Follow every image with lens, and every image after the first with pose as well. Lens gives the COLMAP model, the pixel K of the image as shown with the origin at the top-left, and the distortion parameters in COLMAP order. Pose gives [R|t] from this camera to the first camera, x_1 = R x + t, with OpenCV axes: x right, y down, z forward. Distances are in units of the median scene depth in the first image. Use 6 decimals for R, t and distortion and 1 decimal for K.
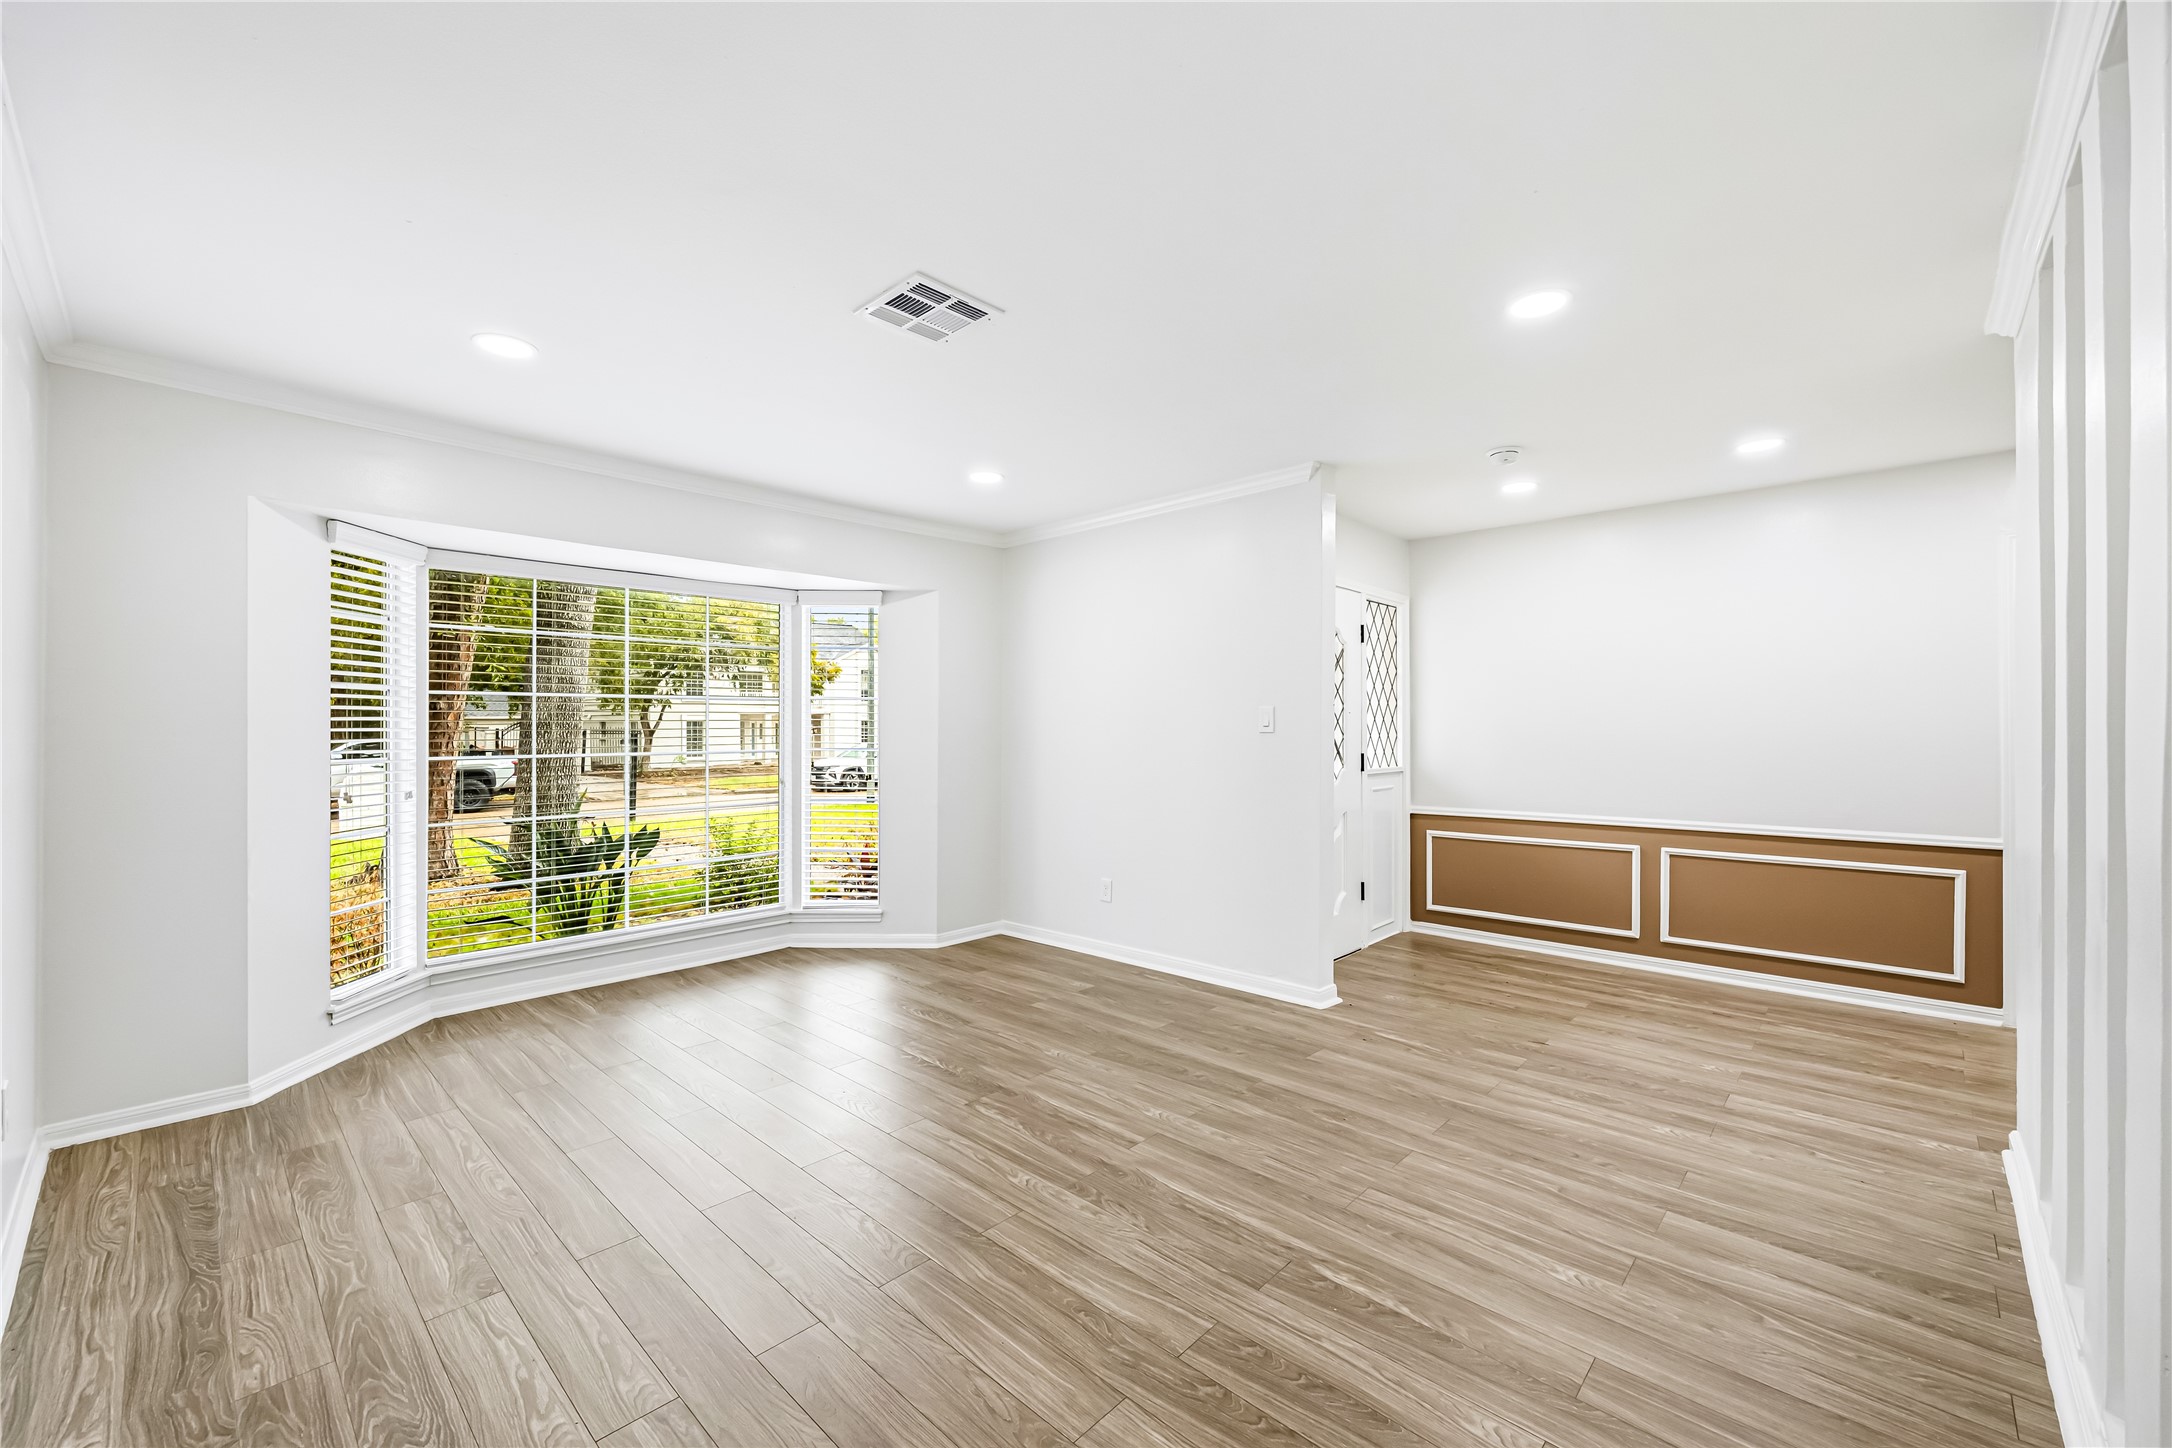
lens RADIAL K [[867.4, 0, 1074.1], [0, 867.4, 725.0], [0, 0, 1]] dist [-0.007464, 0.000079]
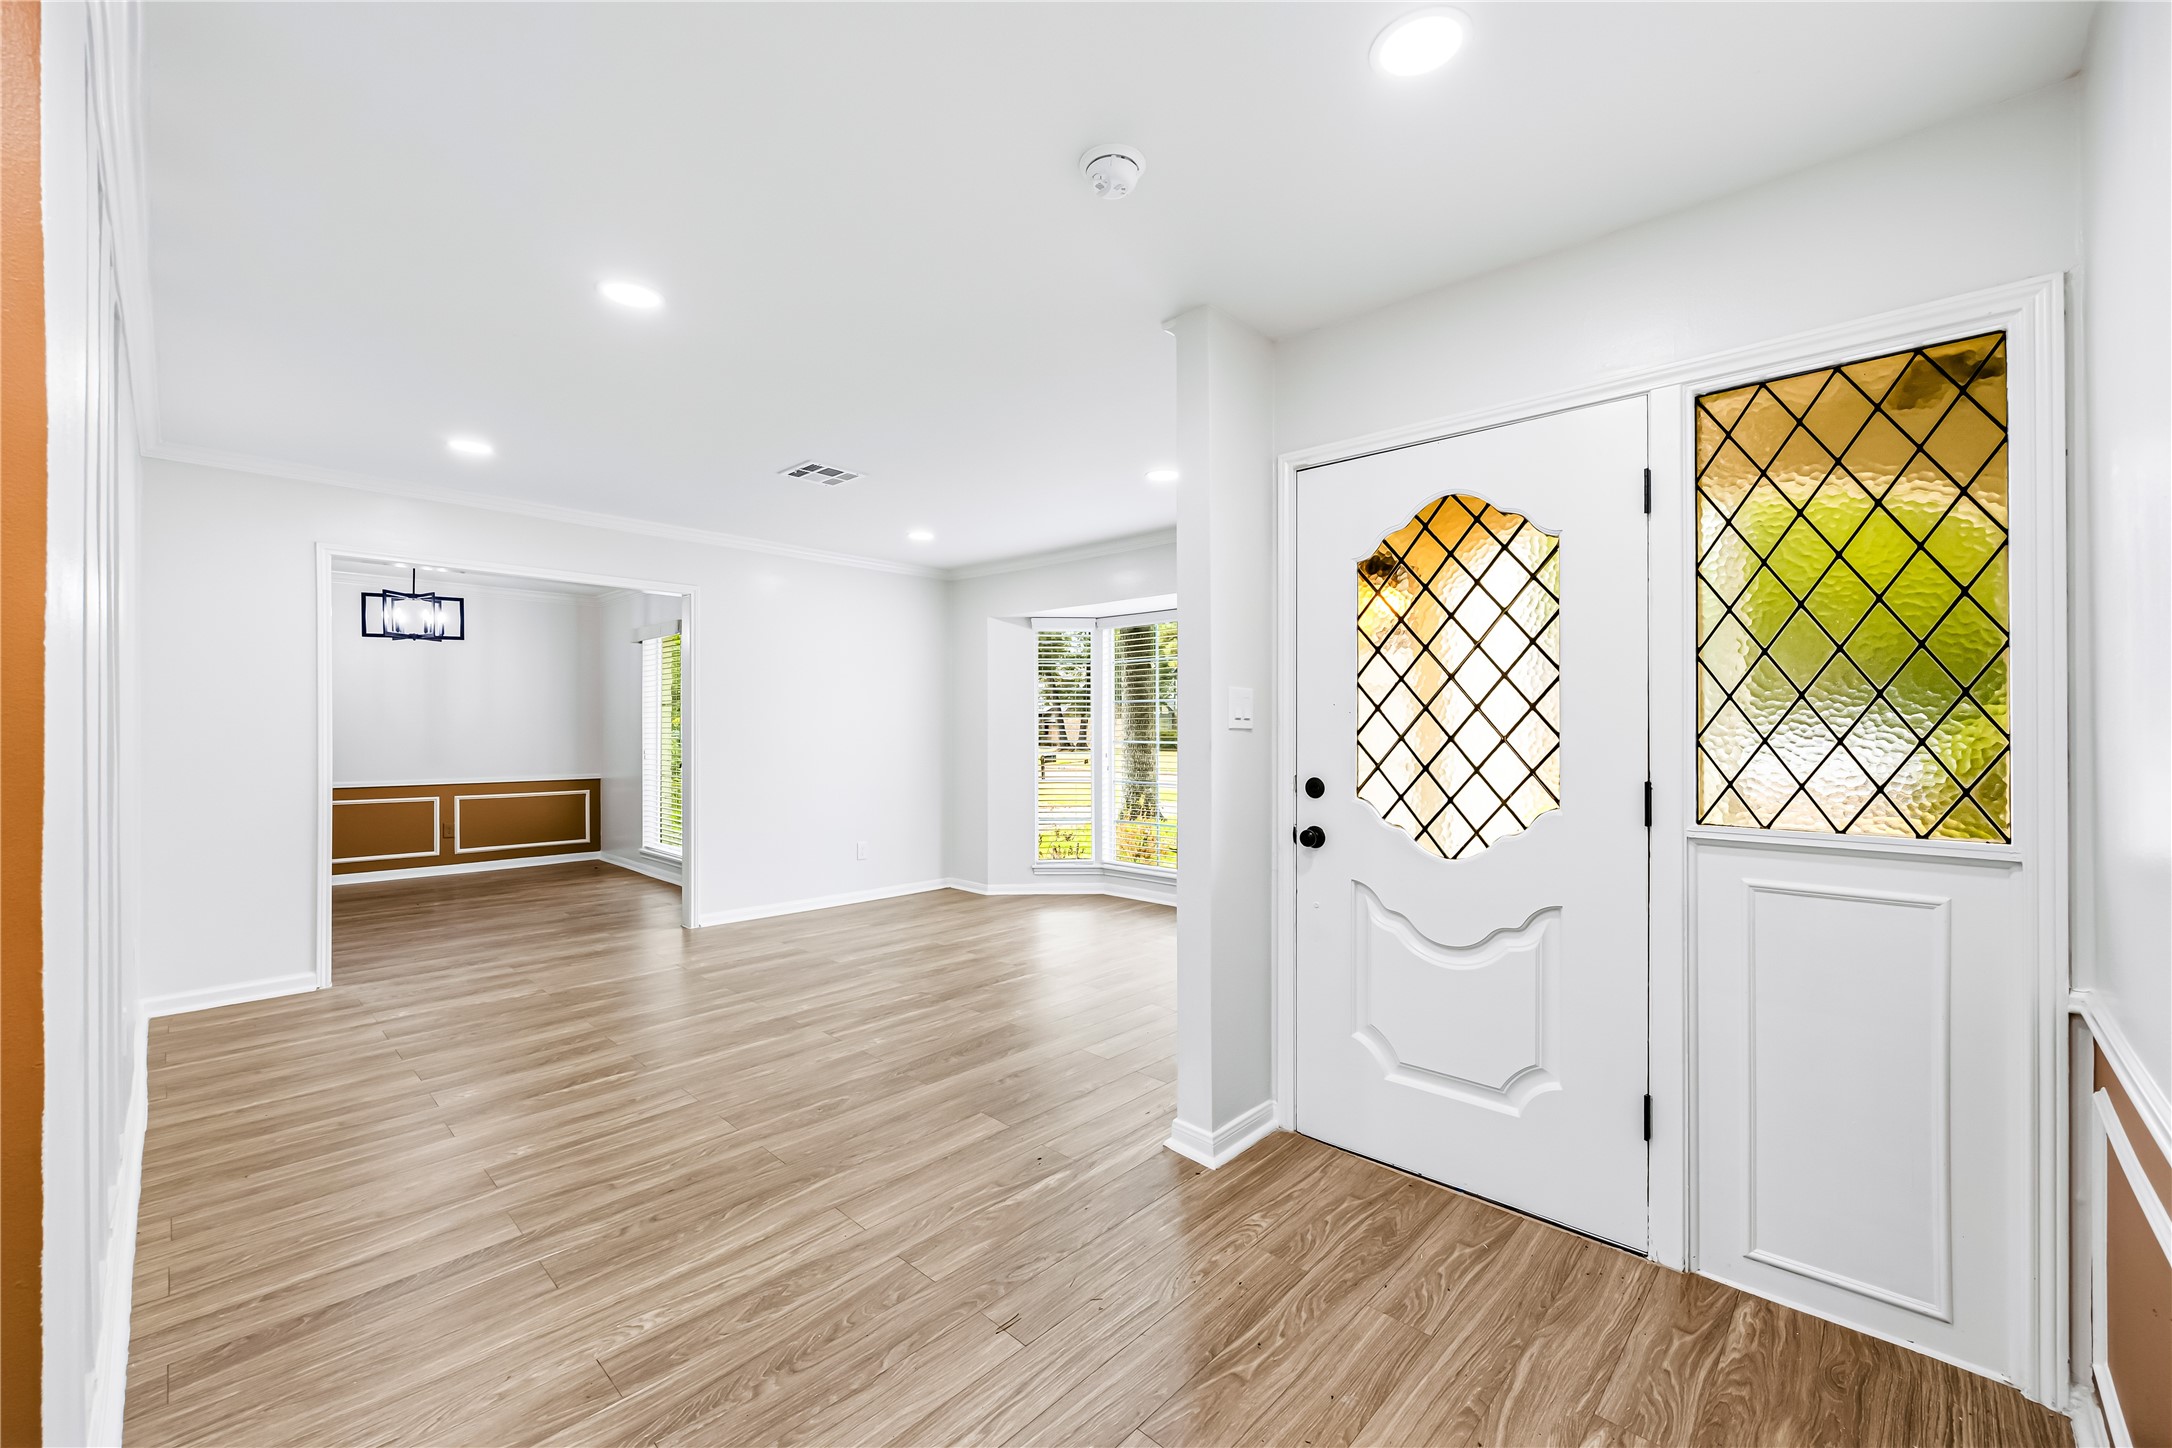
lens RADIAL K [[867.4, 0, 1091.2], [0, 867.4, 733.0], [0, 0, 1]] dist [-0.007464, 0.000079]
pose [[0.009063, 0.009550, -0.999913, 1.234895], [0.003676, 0.999947, 0.009584, 0.007634], [0.999952, -0.003763, 0.009027, 1.224380]]
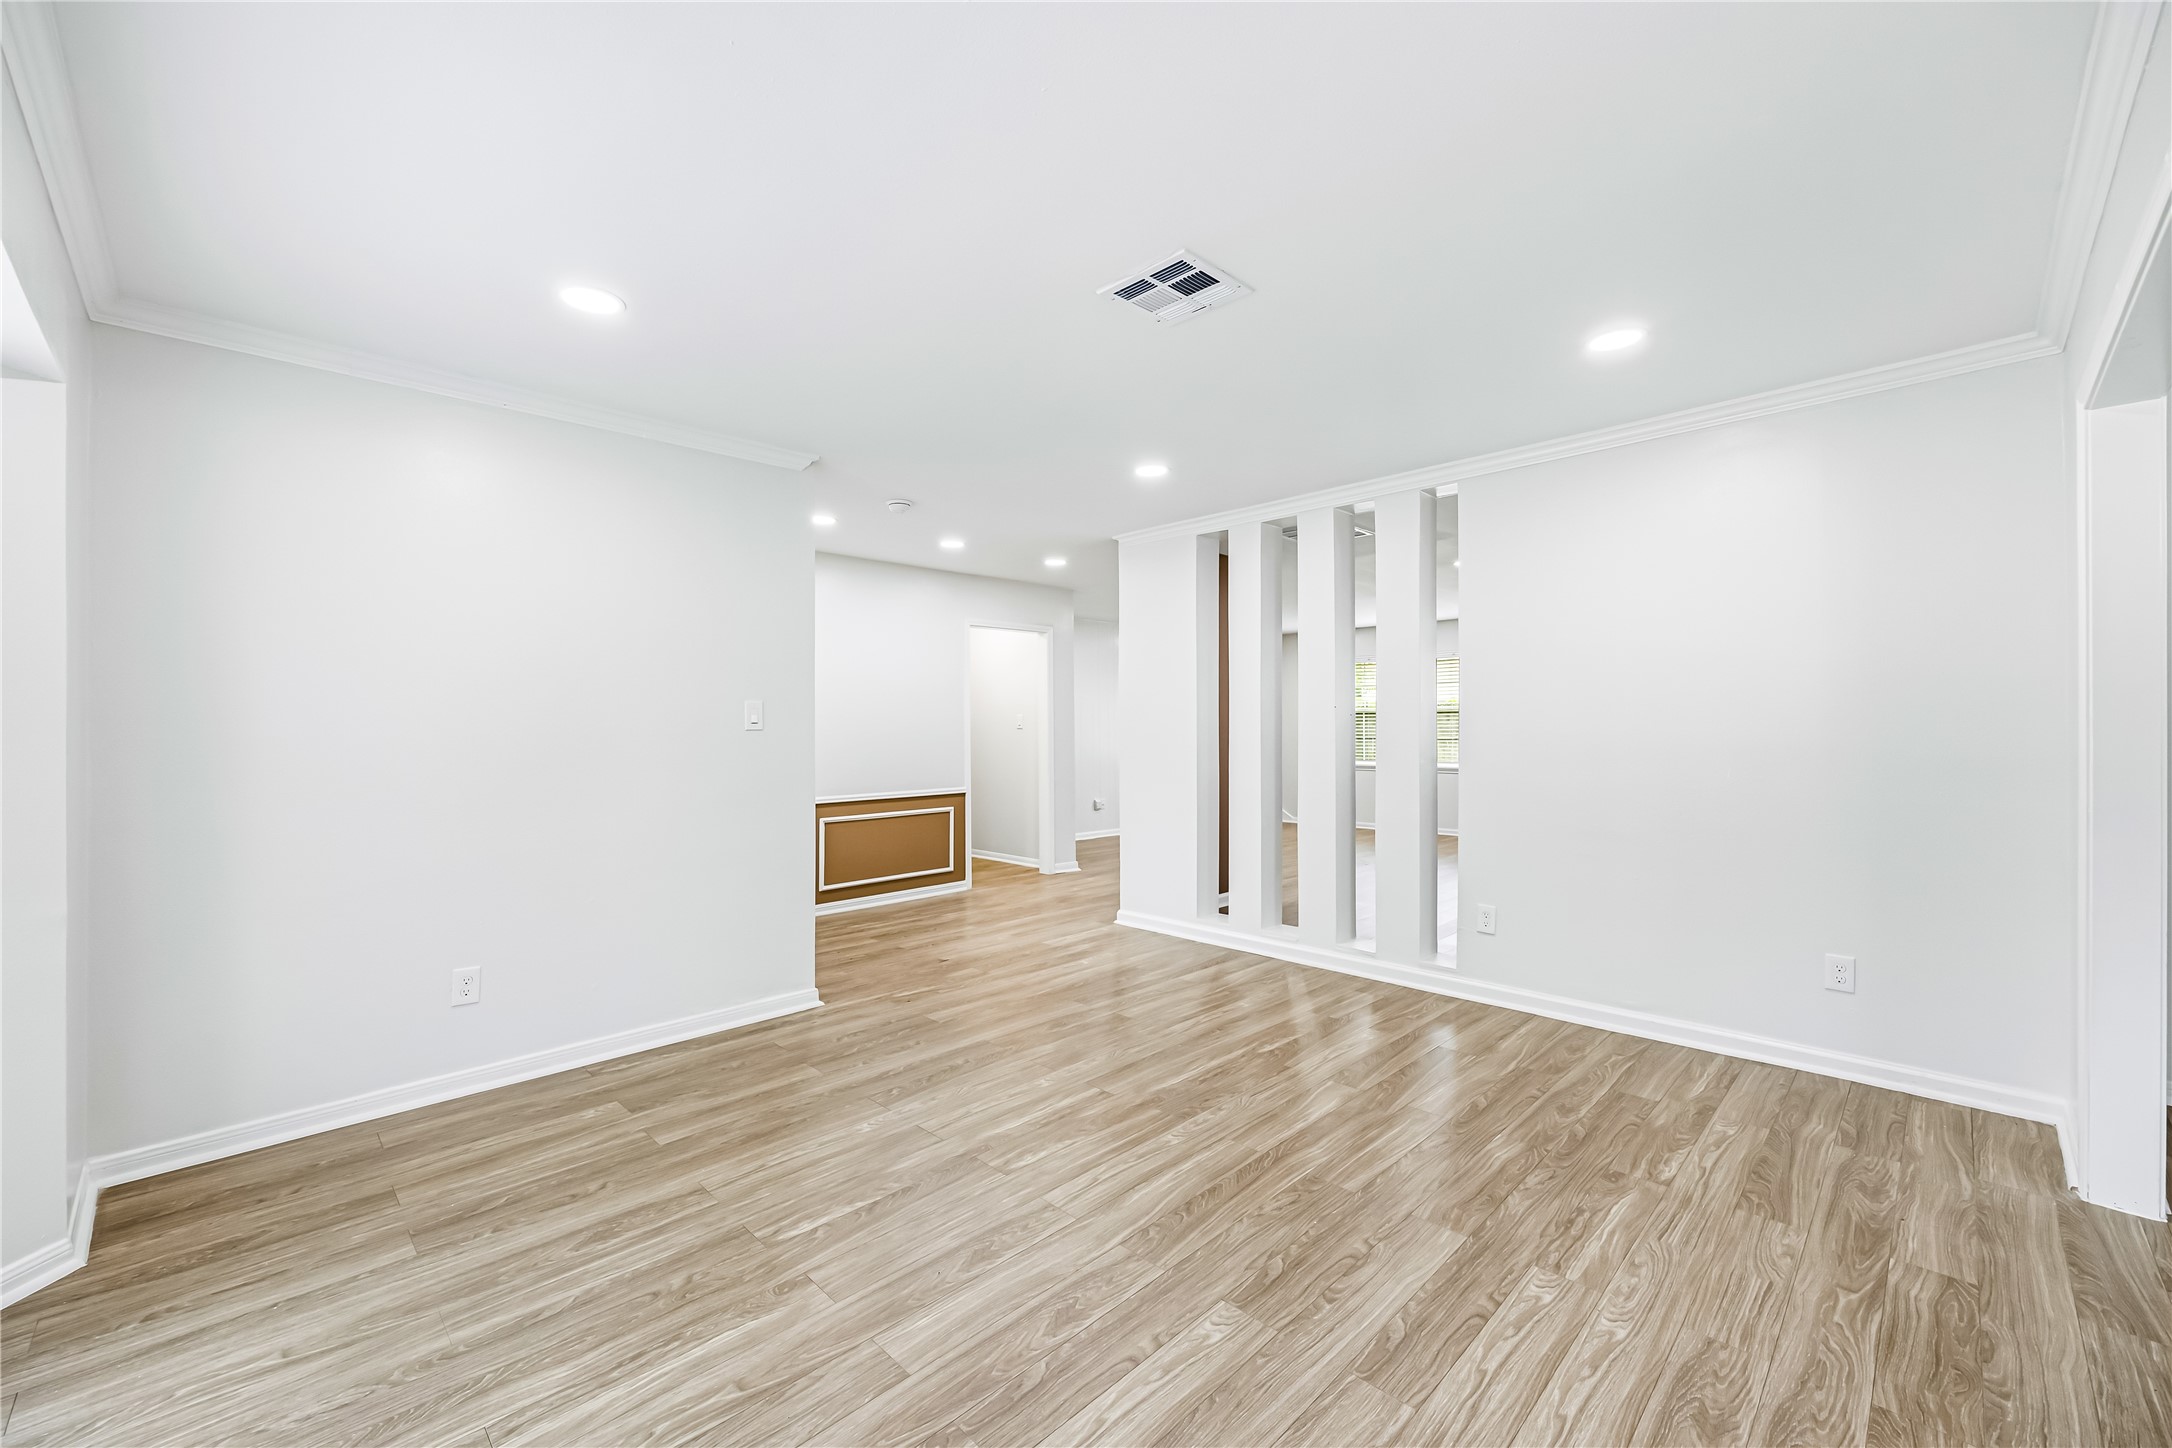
lens RADIAL K [[867.4, 0, 1084.6], [0, 867.4, 734.9], [0, 0, 1]] dist [-0.007464, 0.000079]
pose [[0.024384, -0.010246, 0.999650, -0.924748], [0.001323, 0.999947, 0.010217, 0.006423], [-0.999702, 0.001073, 0.024397, 0.877055]]
